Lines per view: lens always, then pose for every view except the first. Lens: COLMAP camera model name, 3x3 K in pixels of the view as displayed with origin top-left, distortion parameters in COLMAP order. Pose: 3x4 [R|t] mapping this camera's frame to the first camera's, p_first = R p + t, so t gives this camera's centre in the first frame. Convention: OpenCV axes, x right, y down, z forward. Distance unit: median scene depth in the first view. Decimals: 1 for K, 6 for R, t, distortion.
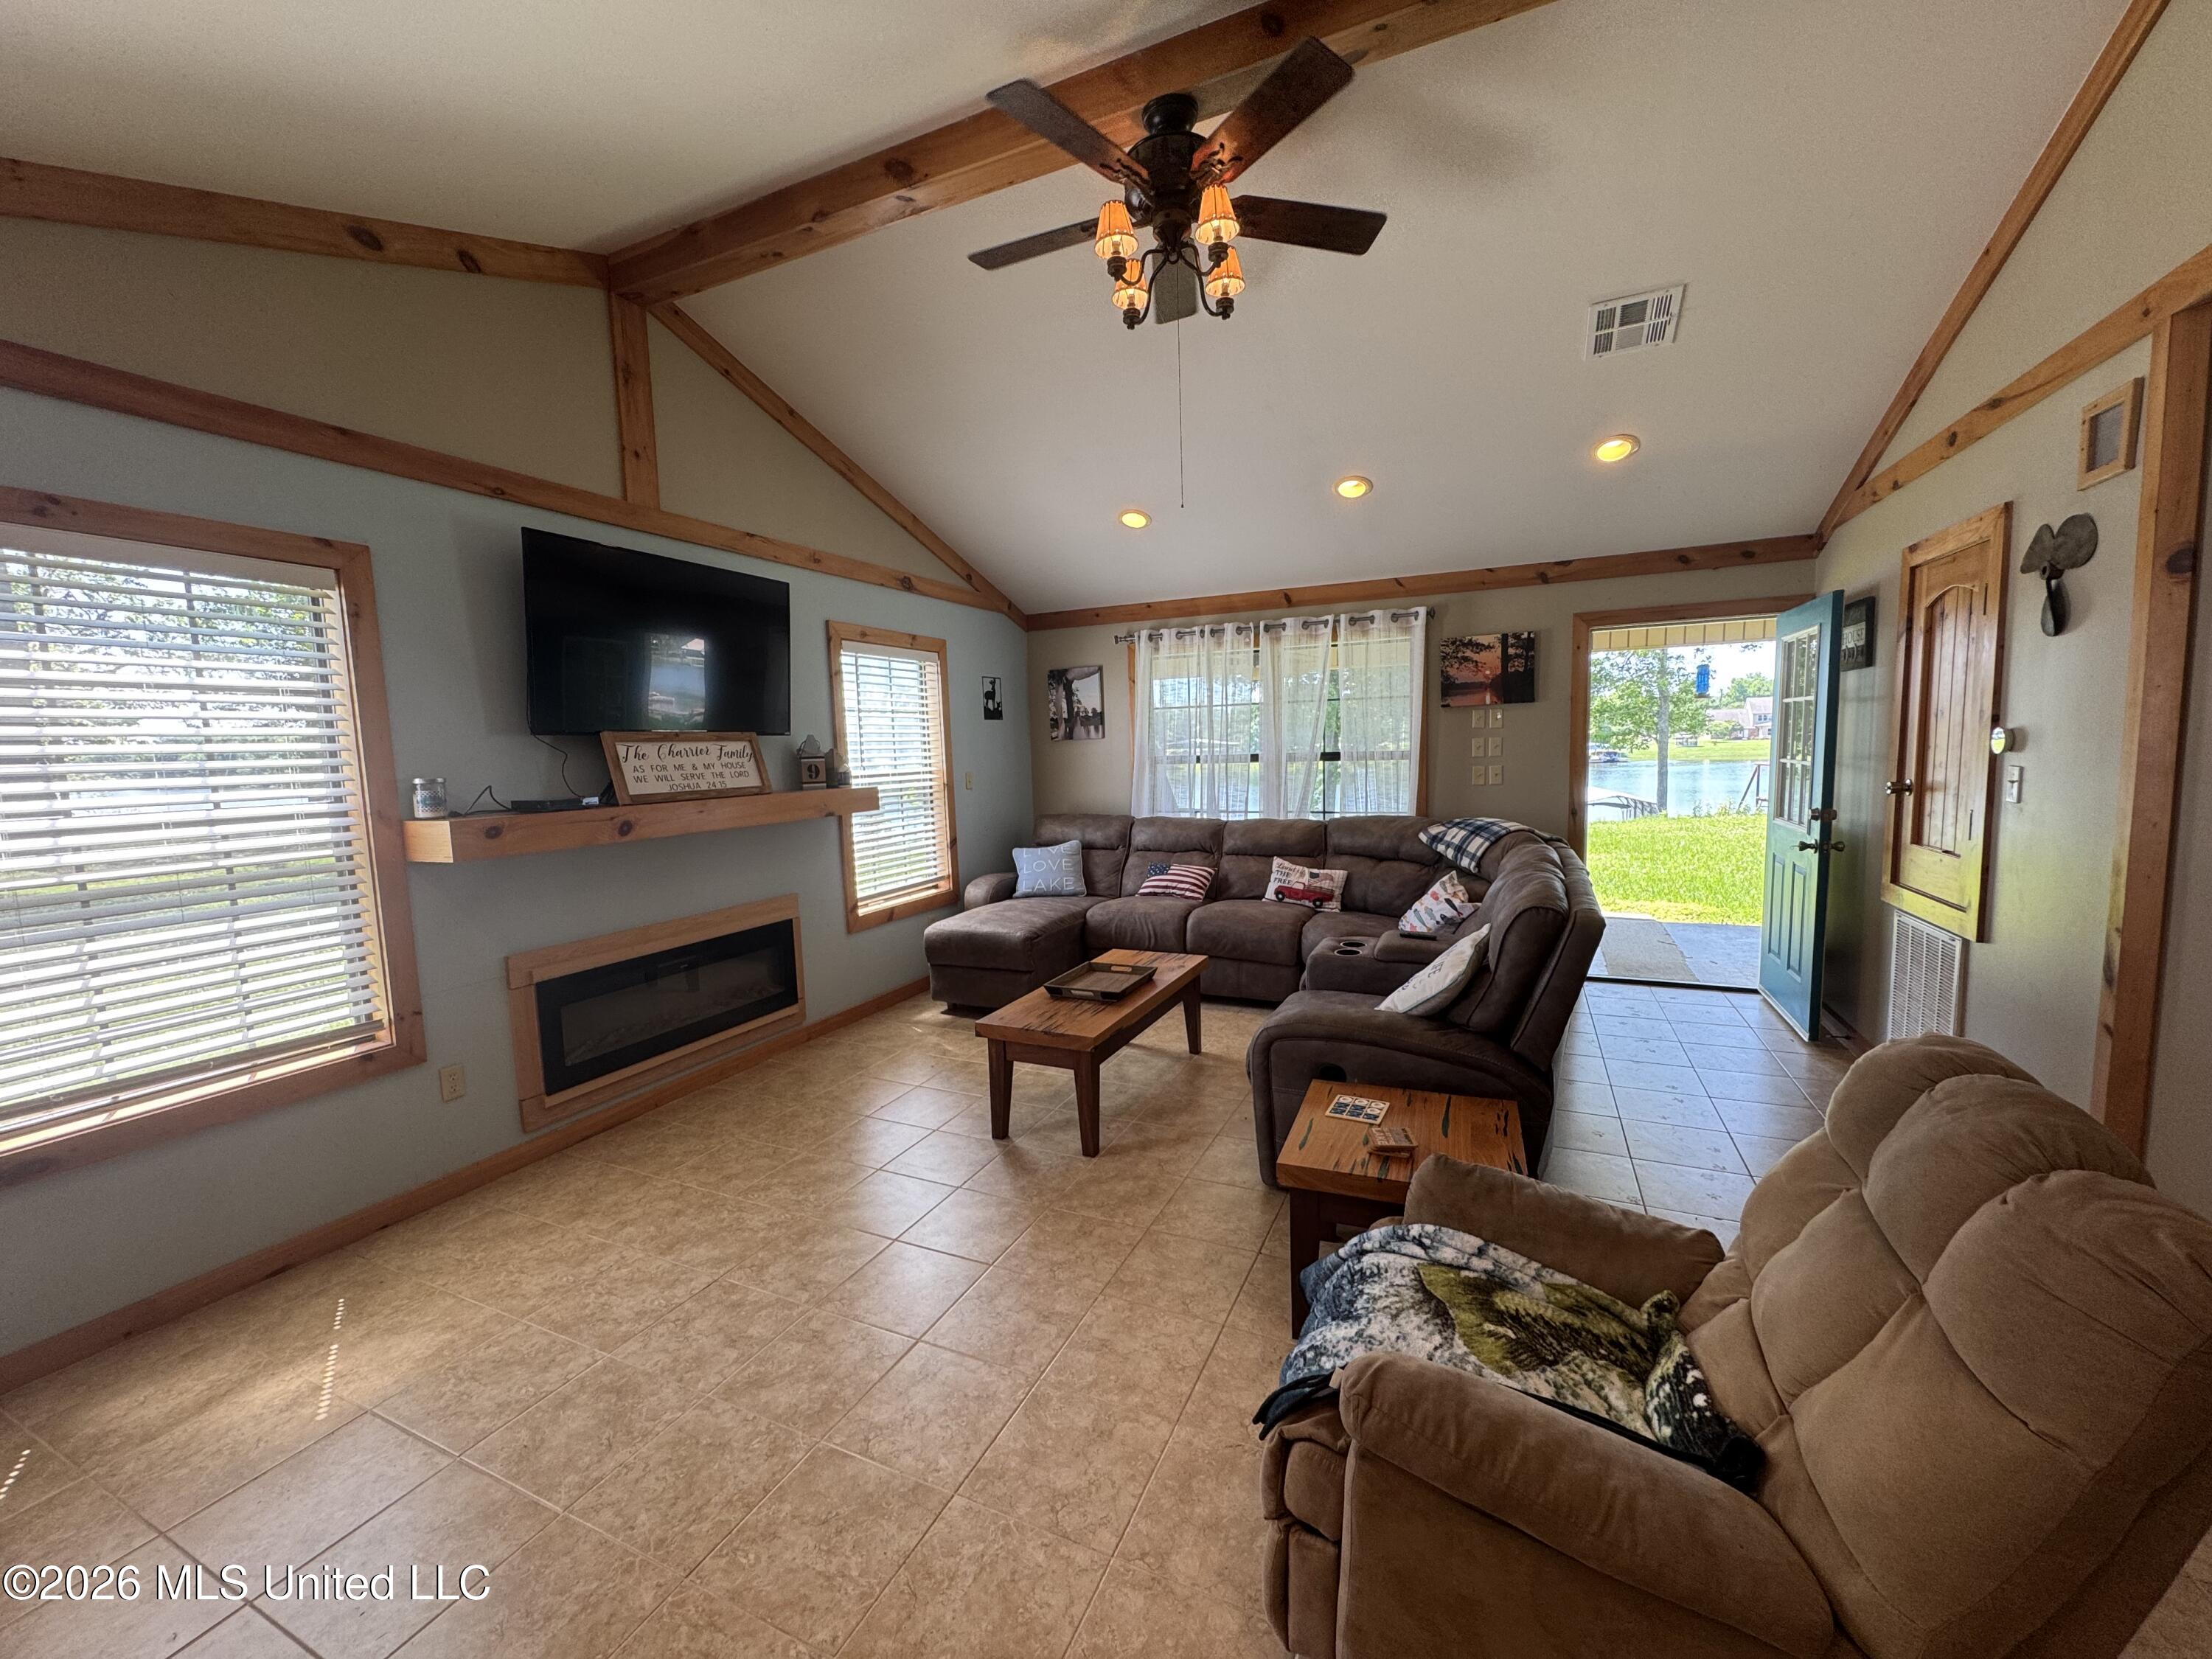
lens RADIAL K [[881.3, 0, 1105.2], [0, 881.3, 831.7], [0, 0, 1]] dist [-0.001798, -0.000038]
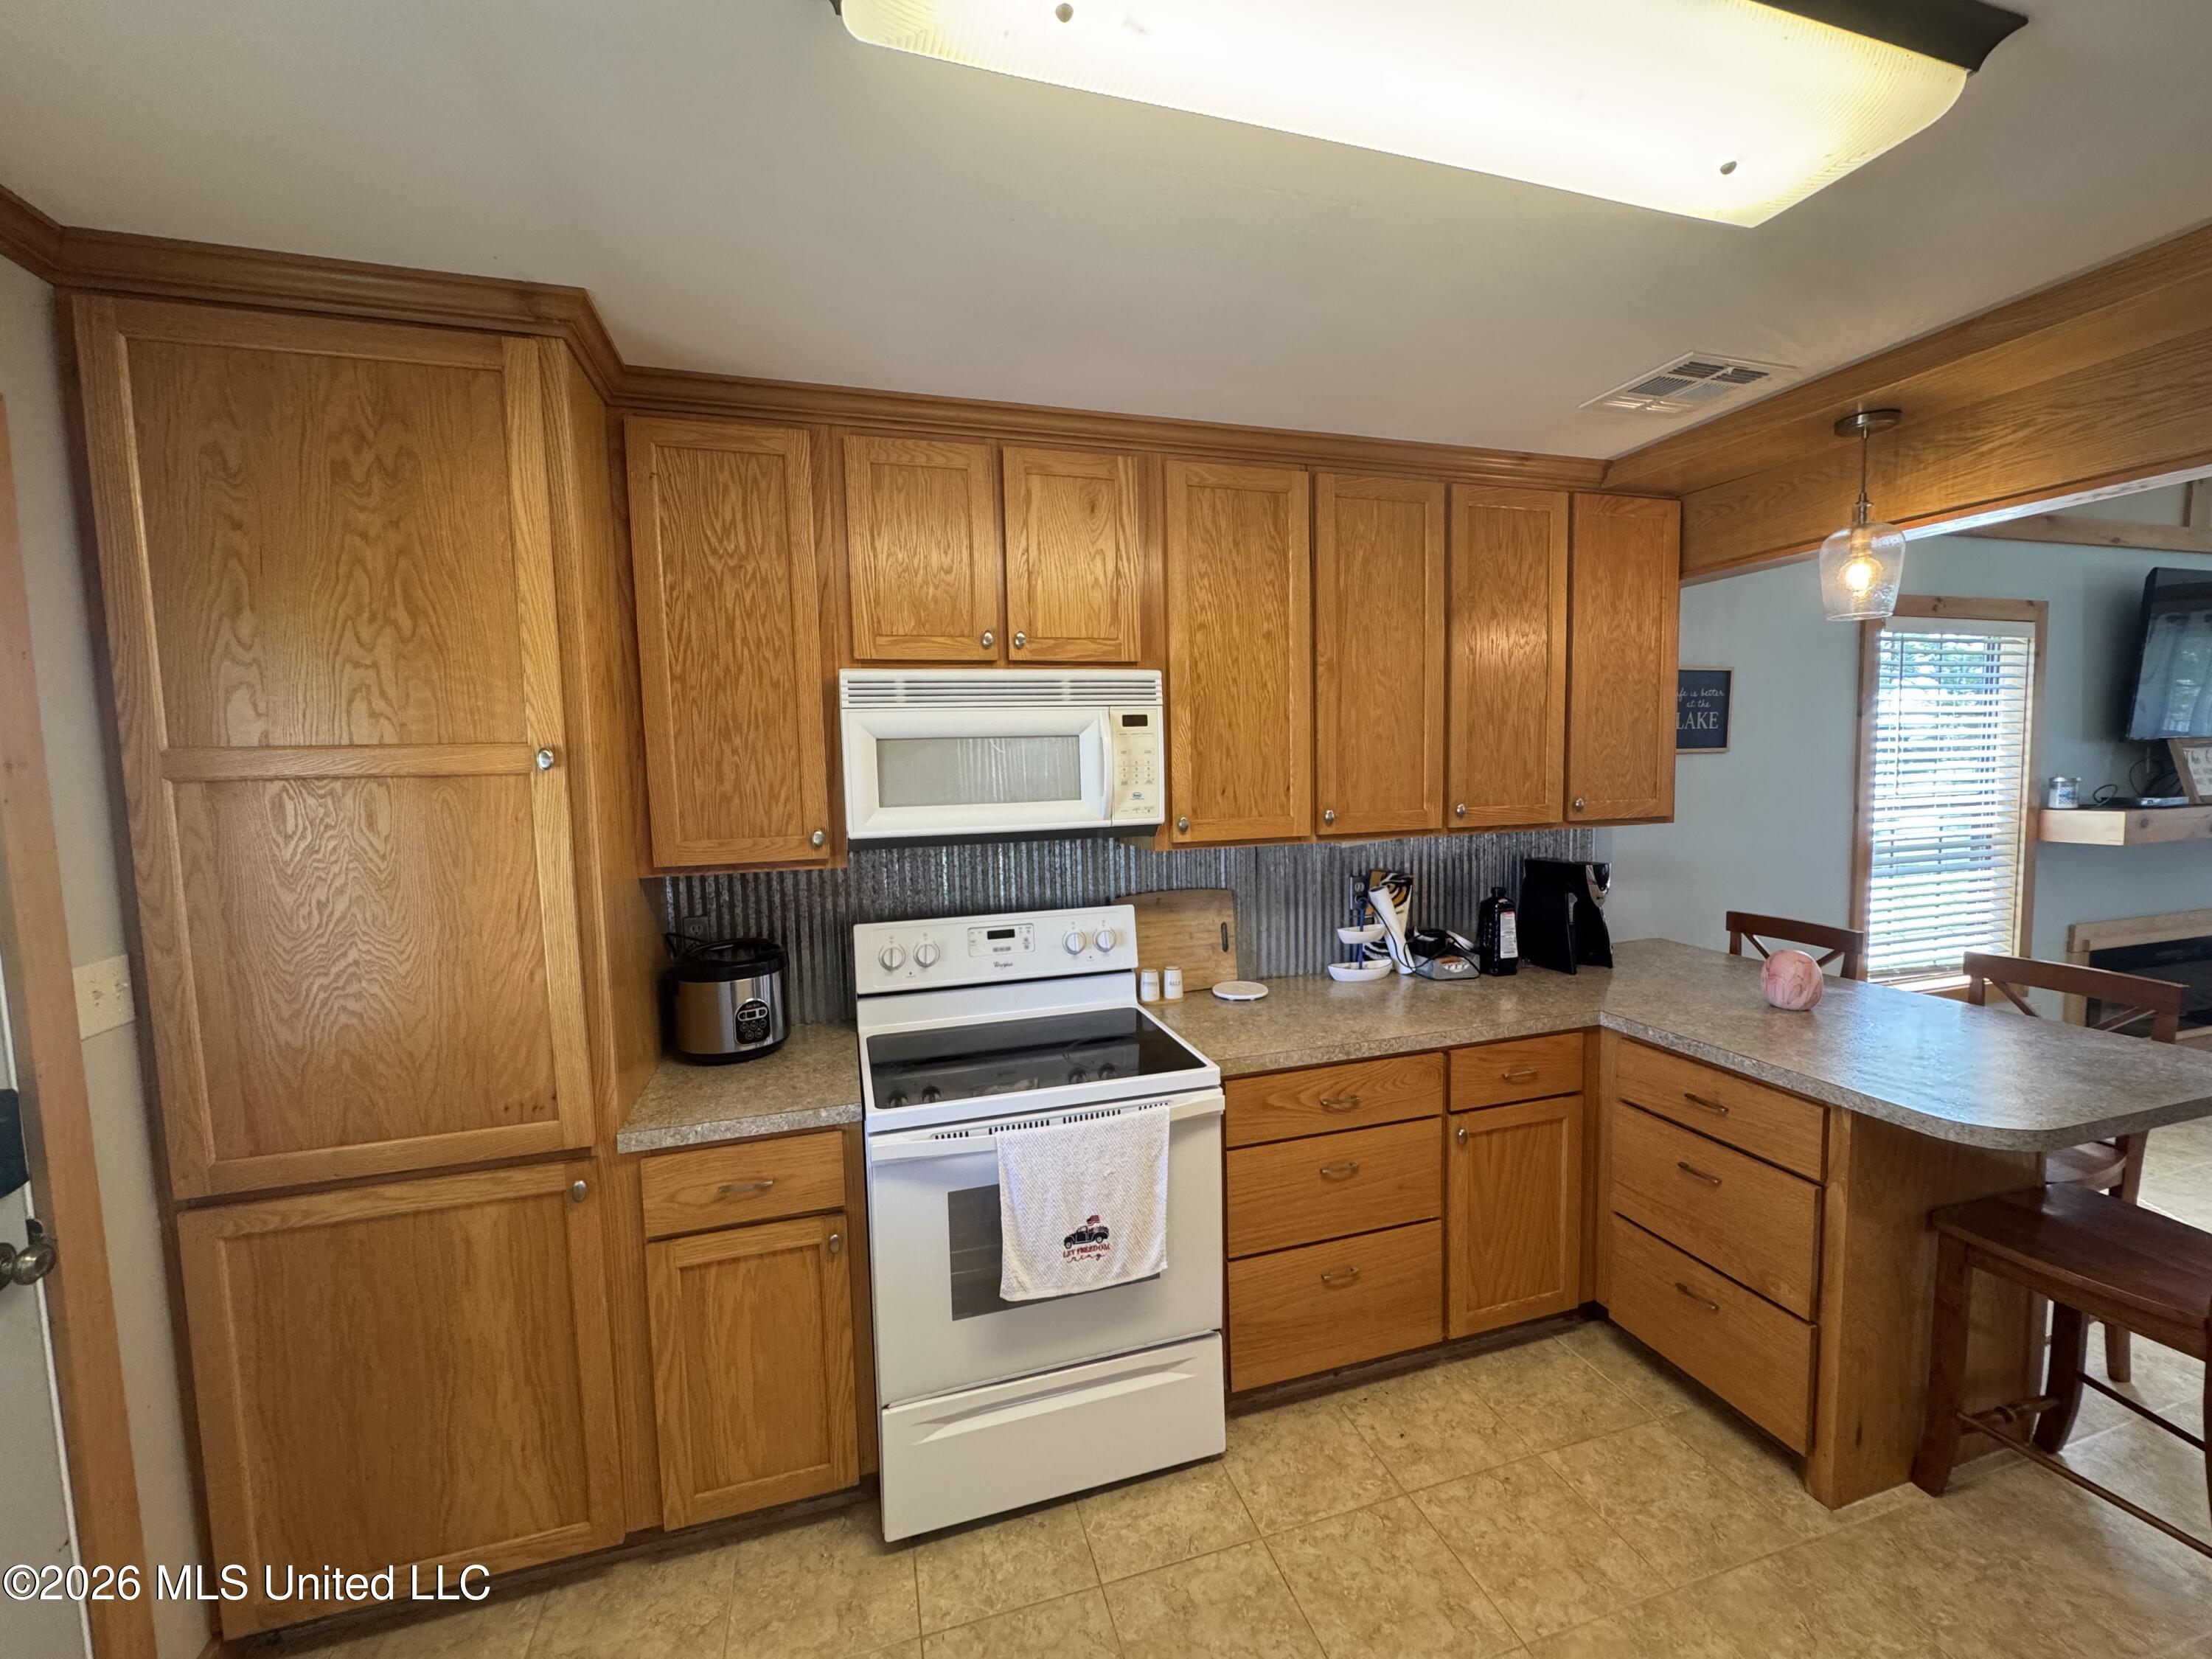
lens RADIAL K [[889.0, 0, 1062.2], [0, 889.0, 837.0], [0, 0, 1]] dist [-0.026742, -0.000028]
pose [[0.633165, 0.074274, -0.770445, -0.465039], [-0.065958, 0.996942, 0.041904, 0.044715], [0.771201, 0.024285, 0.636128, -0.585978]]
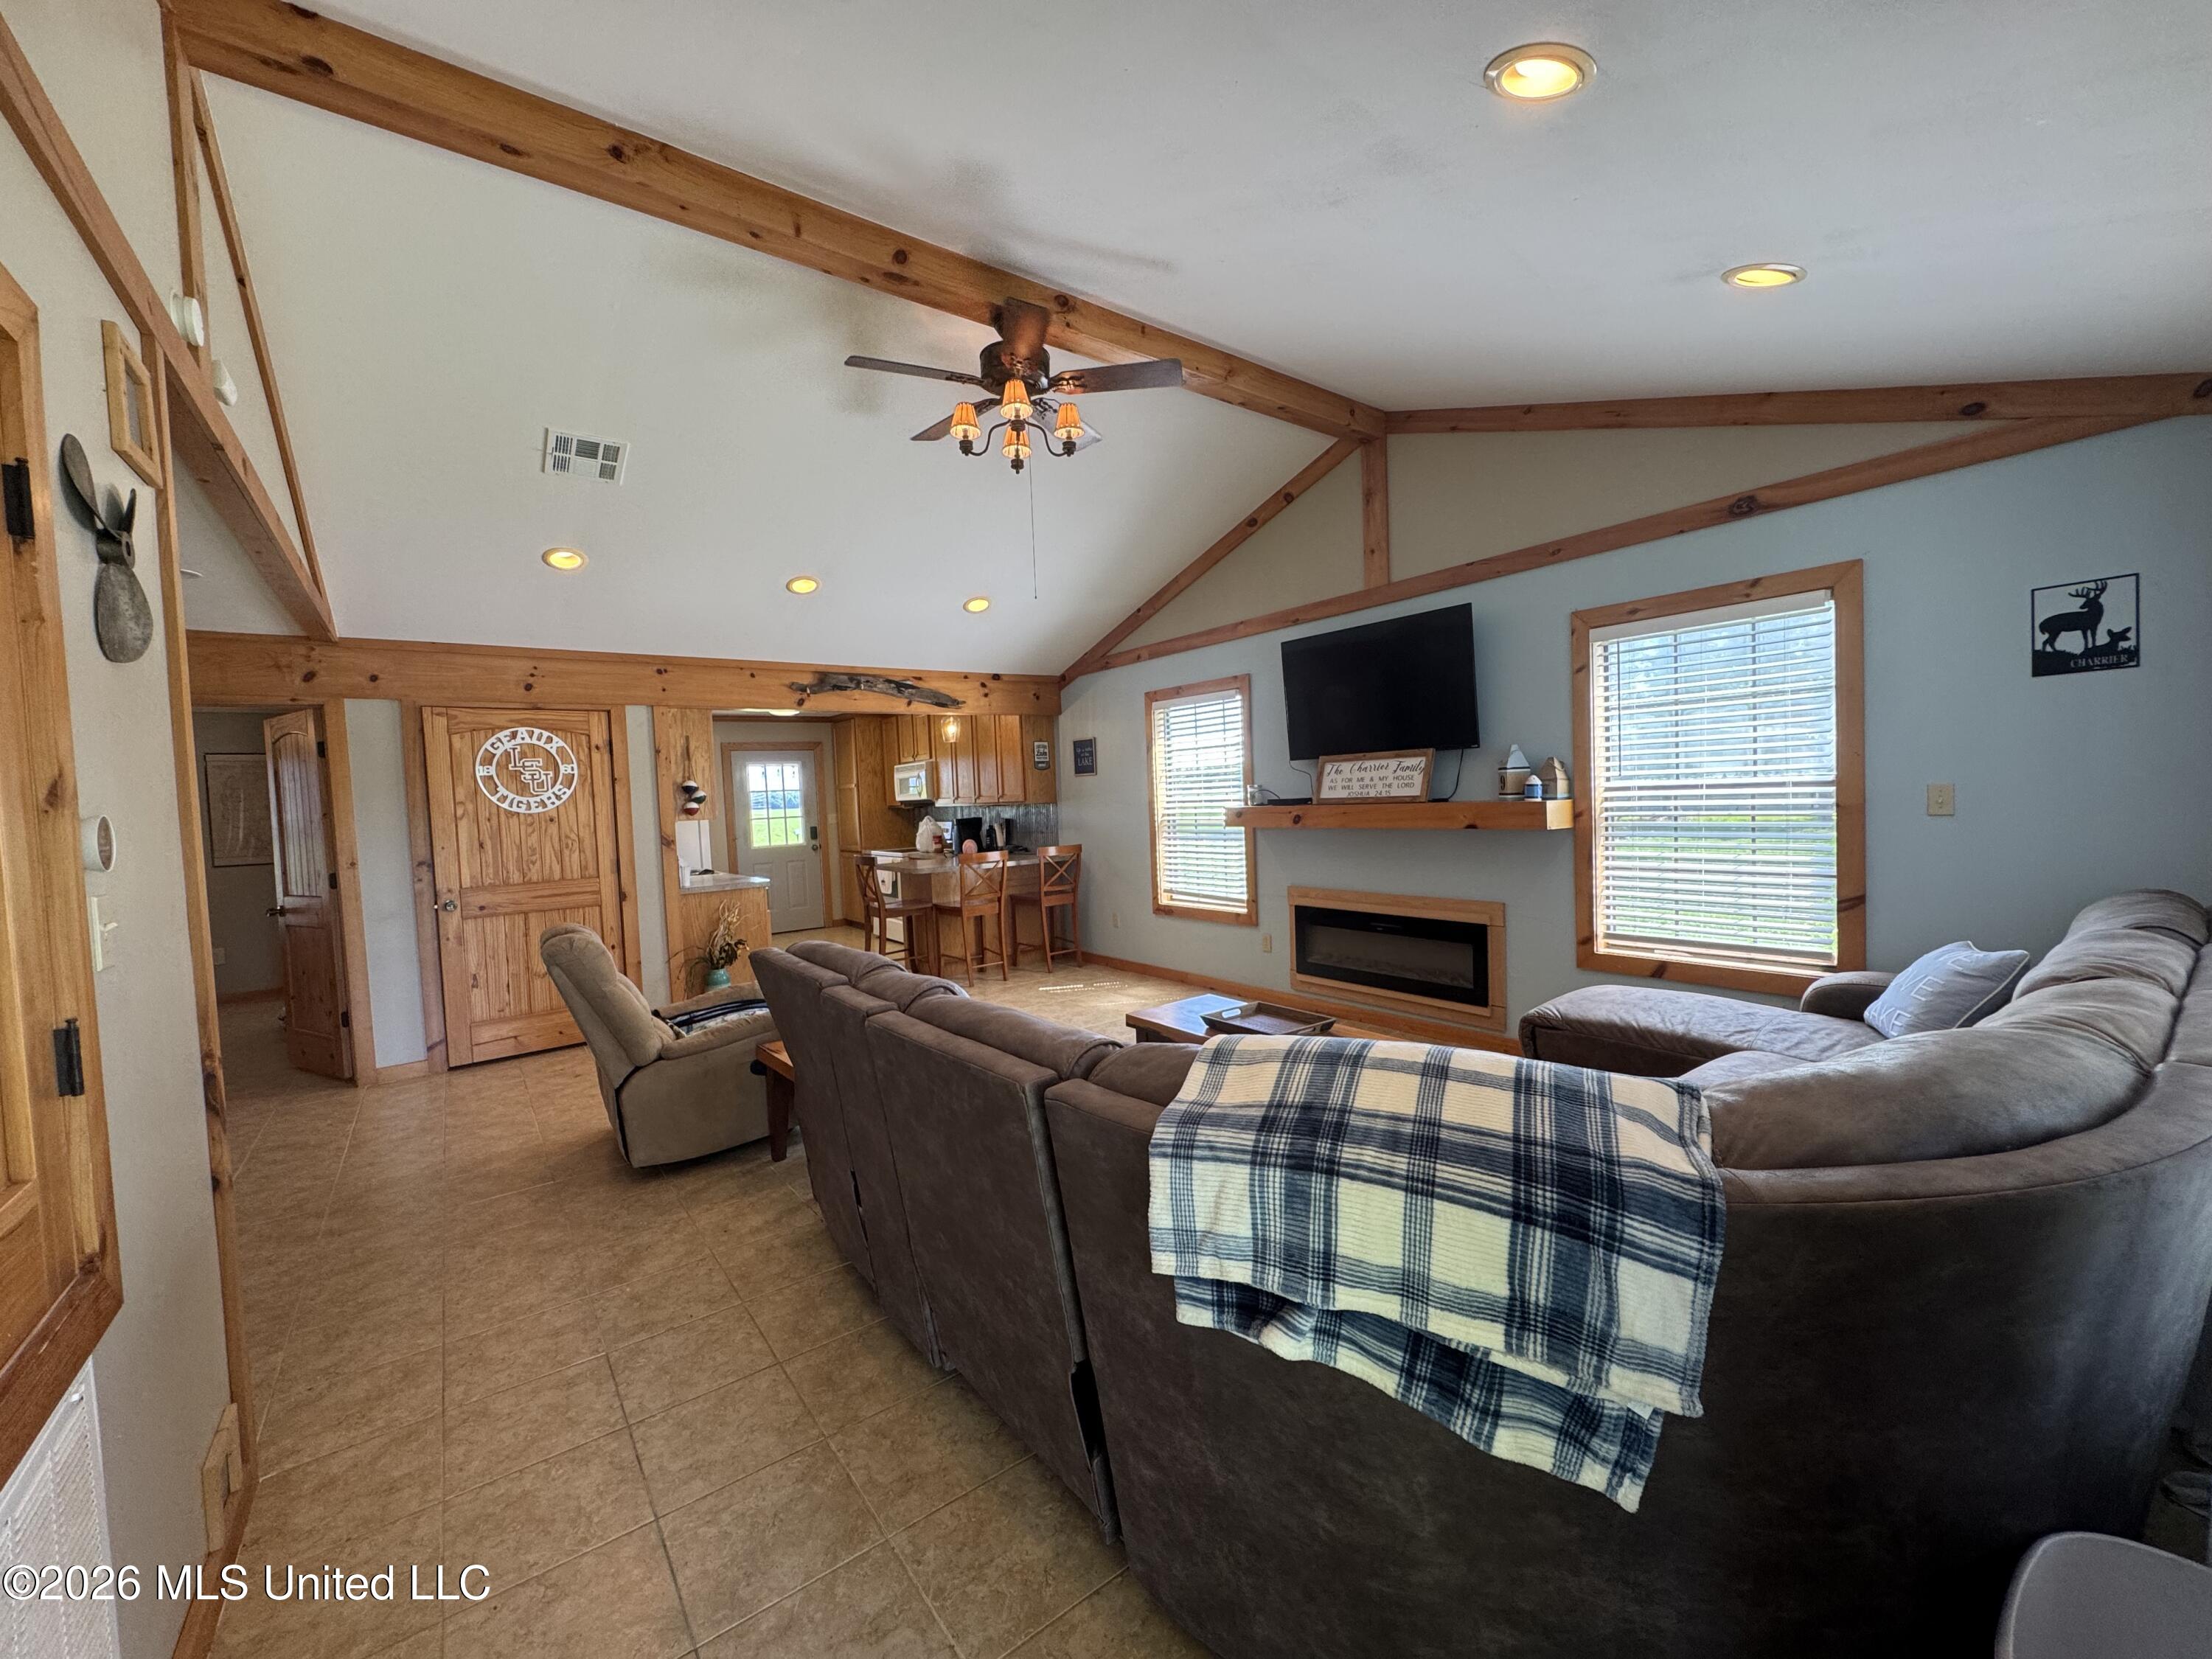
lens RADIAL K [[874.4, 0, 1097.7], [0, 874.4, 830.7], [0, 0, 1]] dist [-0.000542, 0.000018]
pose [[-0.477818, 0.086237, -0.874216, 0.723854], [-0.029105, 0.993069, 0.113869, -0.110271], [0.877977, 0.079852, -0.471996, 1.040369]]
